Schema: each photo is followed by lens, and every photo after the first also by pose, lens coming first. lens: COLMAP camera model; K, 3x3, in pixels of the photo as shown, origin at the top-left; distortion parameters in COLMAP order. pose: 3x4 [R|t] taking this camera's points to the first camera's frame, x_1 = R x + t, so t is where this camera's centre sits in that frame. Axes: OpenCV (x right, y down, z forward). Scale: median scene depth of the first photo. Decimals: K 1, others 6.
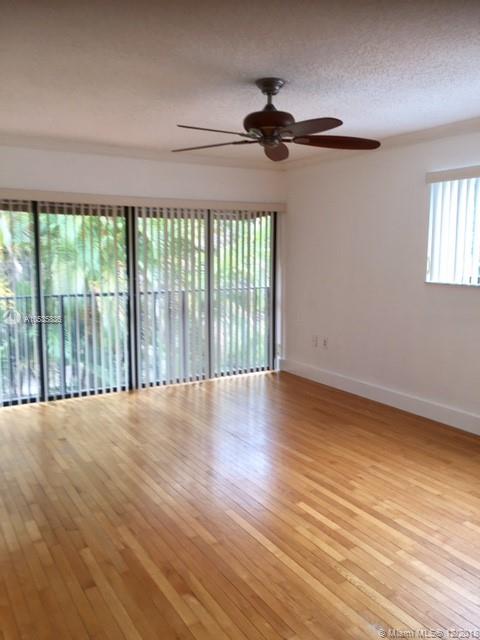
lens RADIAL K [[547.5, 0, 243.5], [0, 547.5, 319.3], [0, 0, 1]] dist [0.077945, -0.088410]
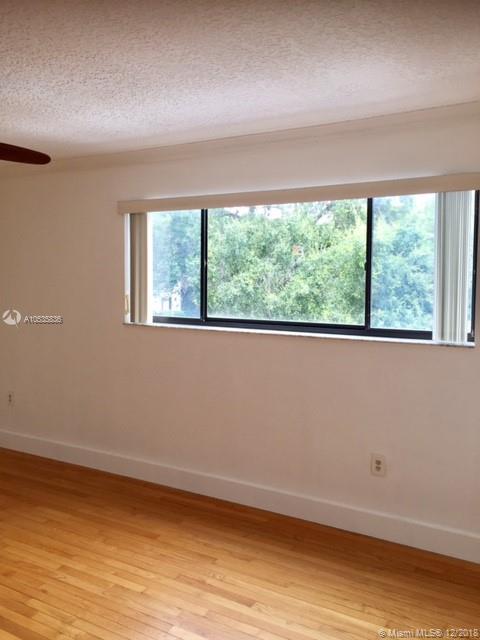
lens RADIAL K [[547.5, 0, 239.8], [0, 547.5, 317.1], [0, 0, 1]] dist [0.077945, -0.088410]
pose [[0.875839, -0.028912, 0.481737, 0.090488], [0.054020, 0.997804, -0.038327, -0.044251], [-0.479571, 0.059592, 0.875477, 0.181647]]
